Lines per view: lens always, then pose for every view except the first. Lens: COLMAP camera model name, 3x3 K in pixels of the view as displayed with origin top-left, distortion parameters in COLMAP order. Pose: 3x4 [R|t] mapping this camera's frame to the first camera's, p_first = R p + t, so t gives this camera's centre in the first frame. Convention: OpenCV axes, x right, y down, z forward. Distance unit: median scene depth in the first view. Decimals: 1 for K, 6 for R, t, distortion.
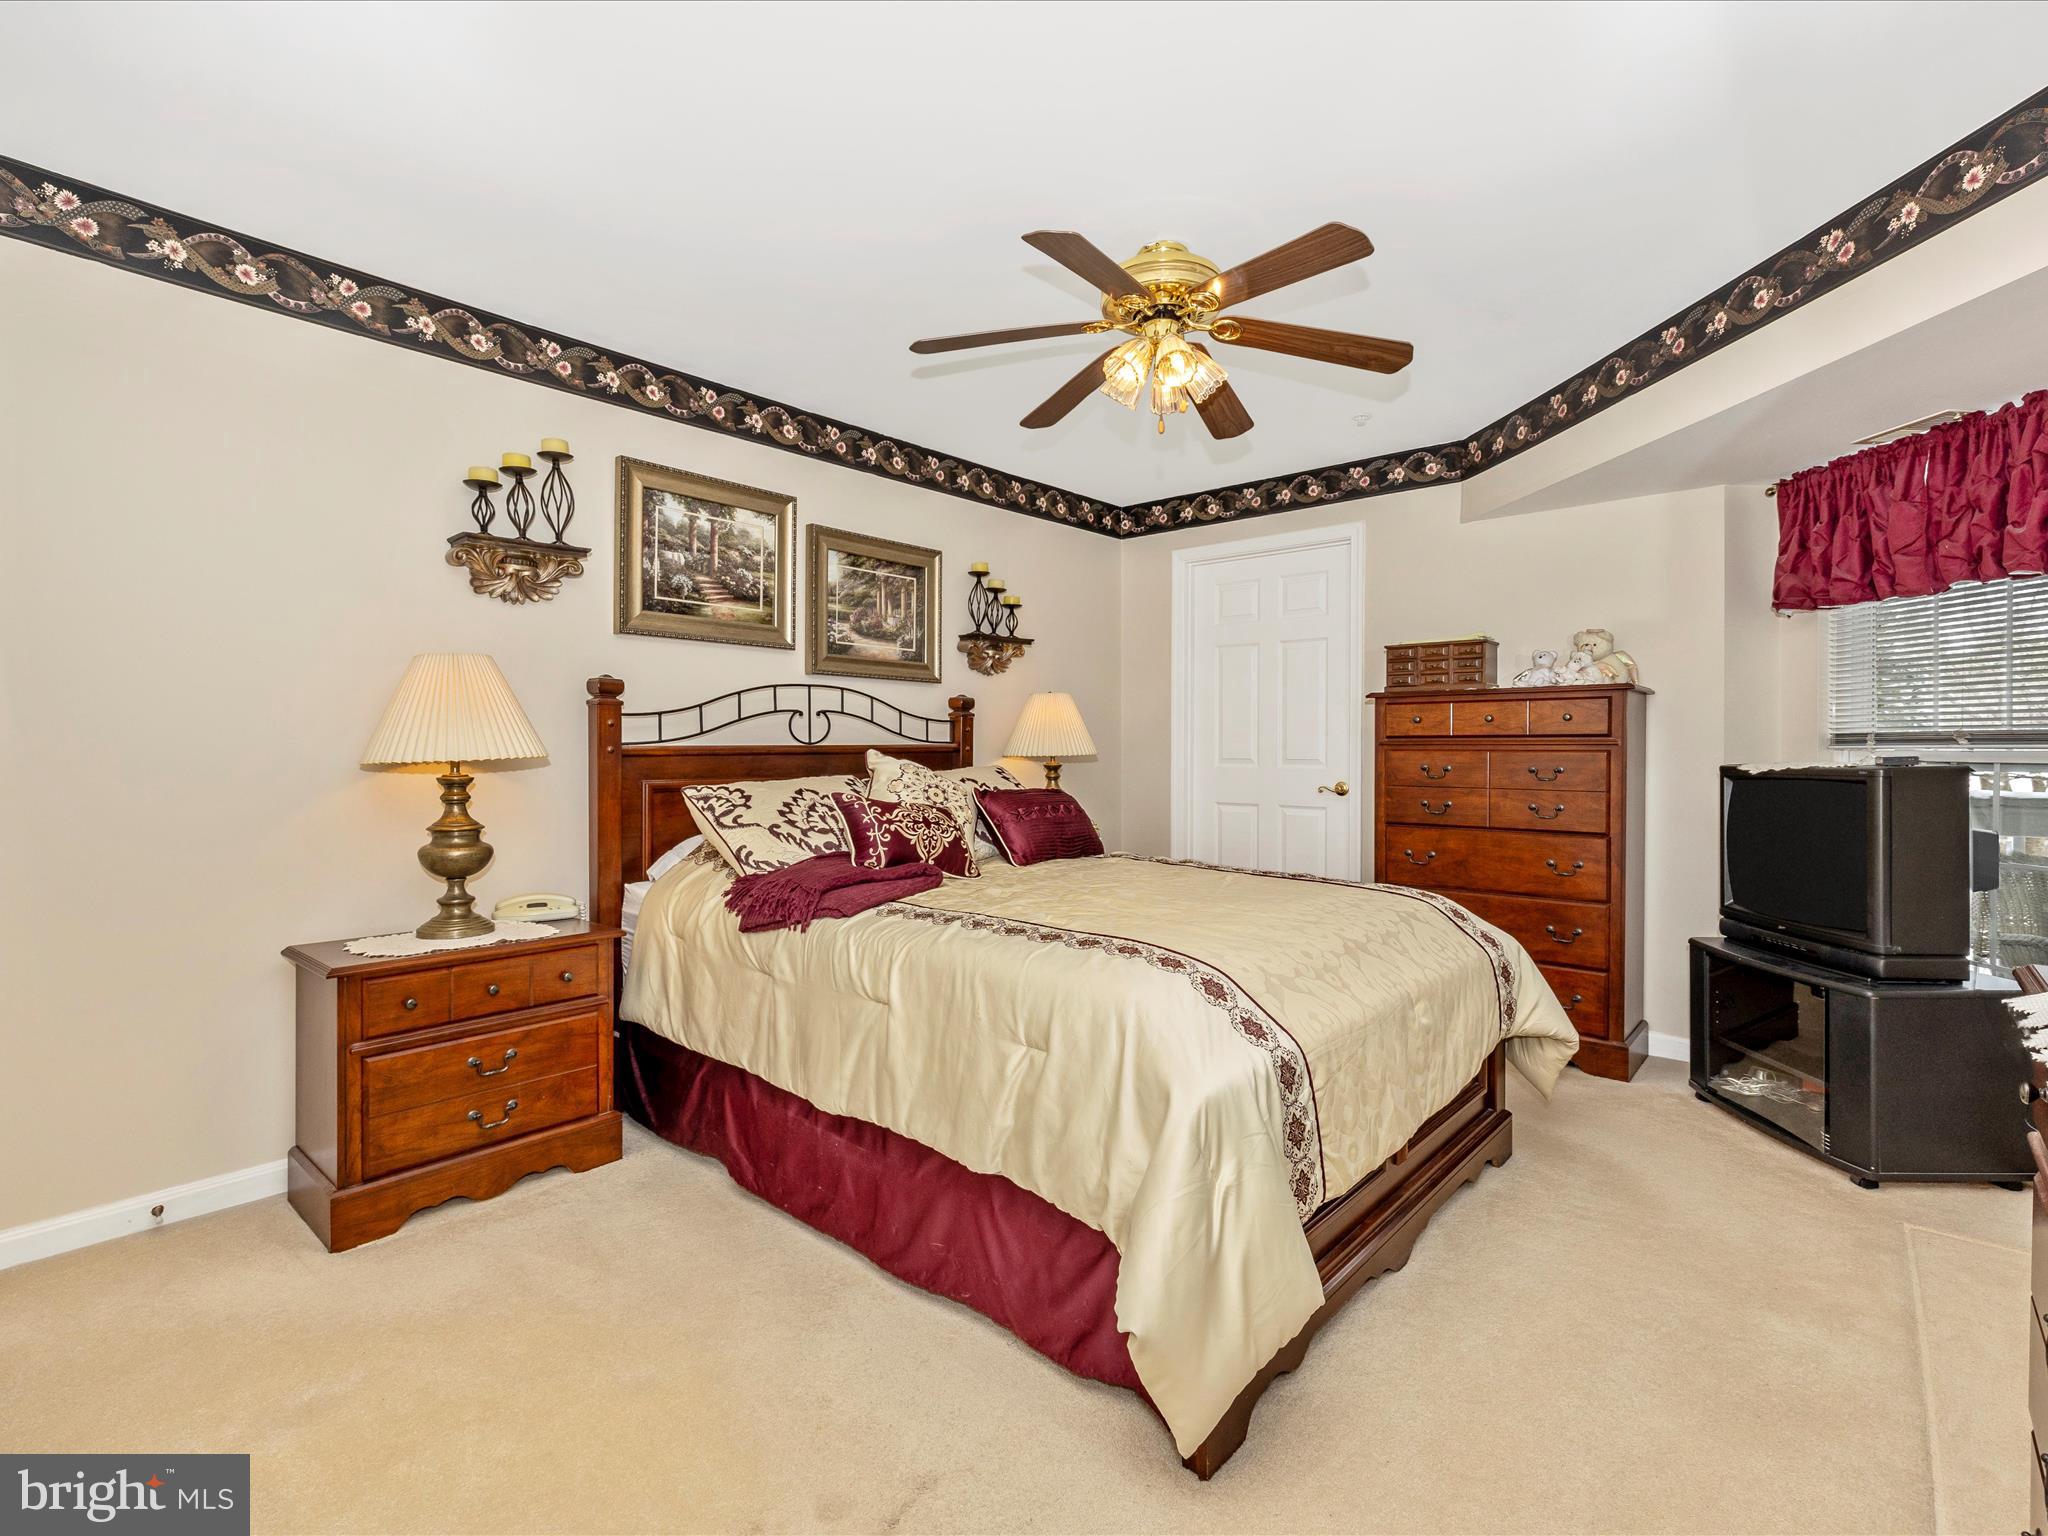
lens RADIAL K [[970.6, 0, 1024.5], [0, 970.6, 746.3], [0, 0, 1]] dist [-0.000454, 0.000049]
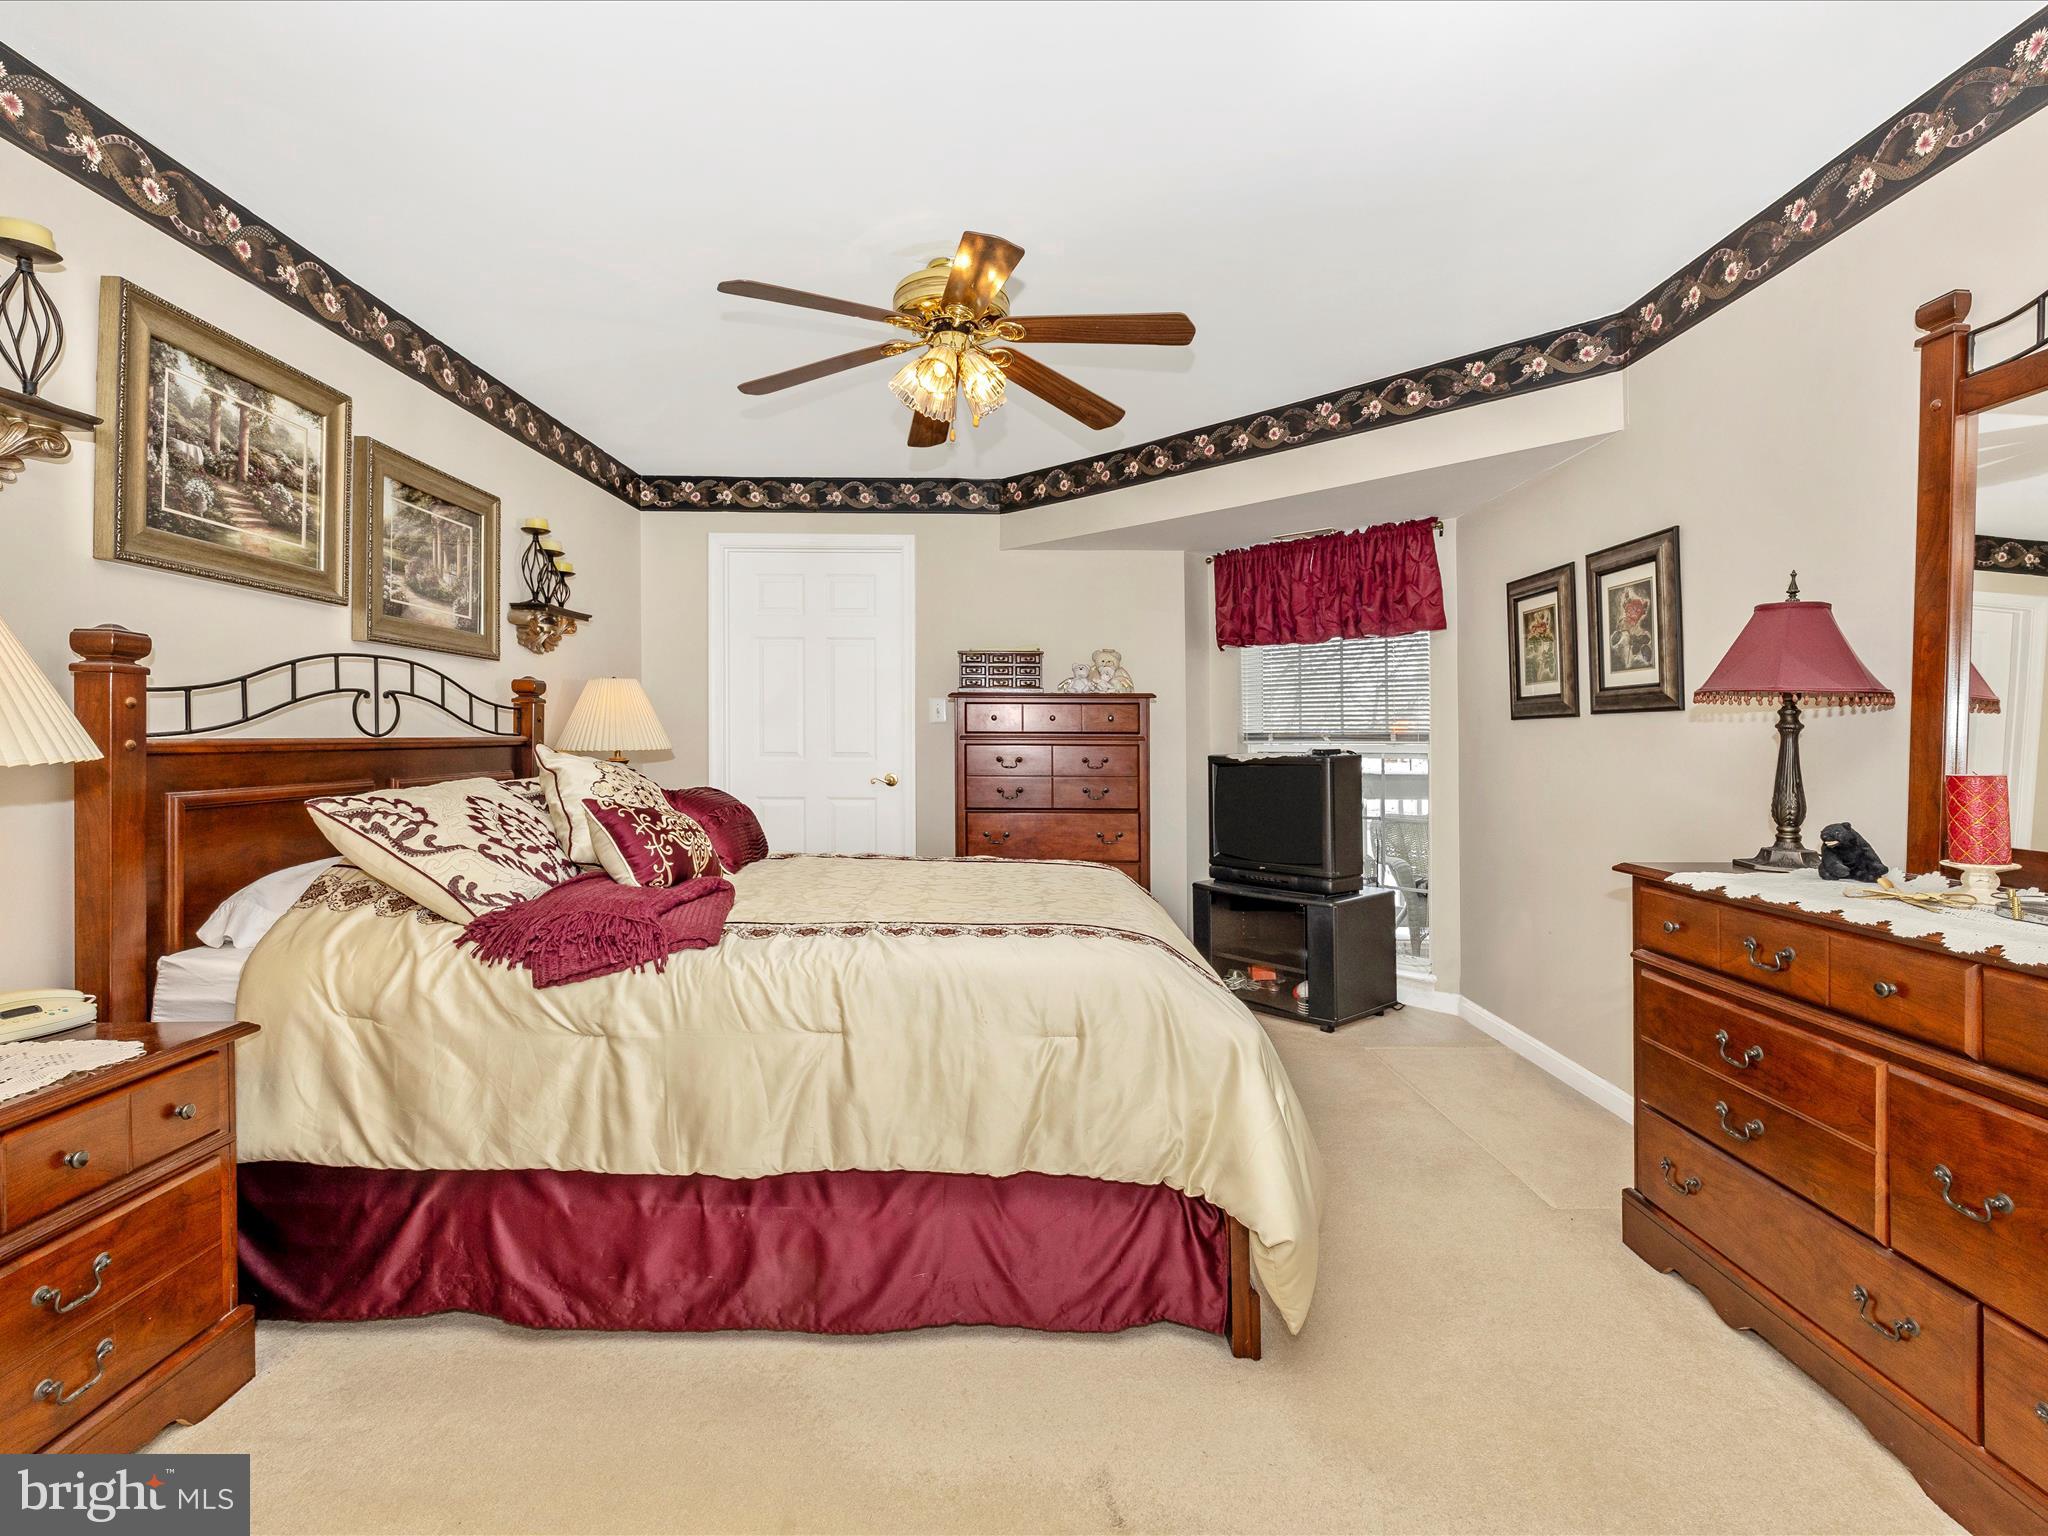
lens RADIAL K [[972.6, 0, 1028.5], [0, 972.6, 725.0], [0, 0, 1]] dist [0.000786, 0.000200]
pose [[0.743282, 0.012686, 0.668858, -0.362757], [-0.004496, 0.999892, -0.013968, -0.002962], [-0.668963, 0.007375, 0.743259, 0.127466]]
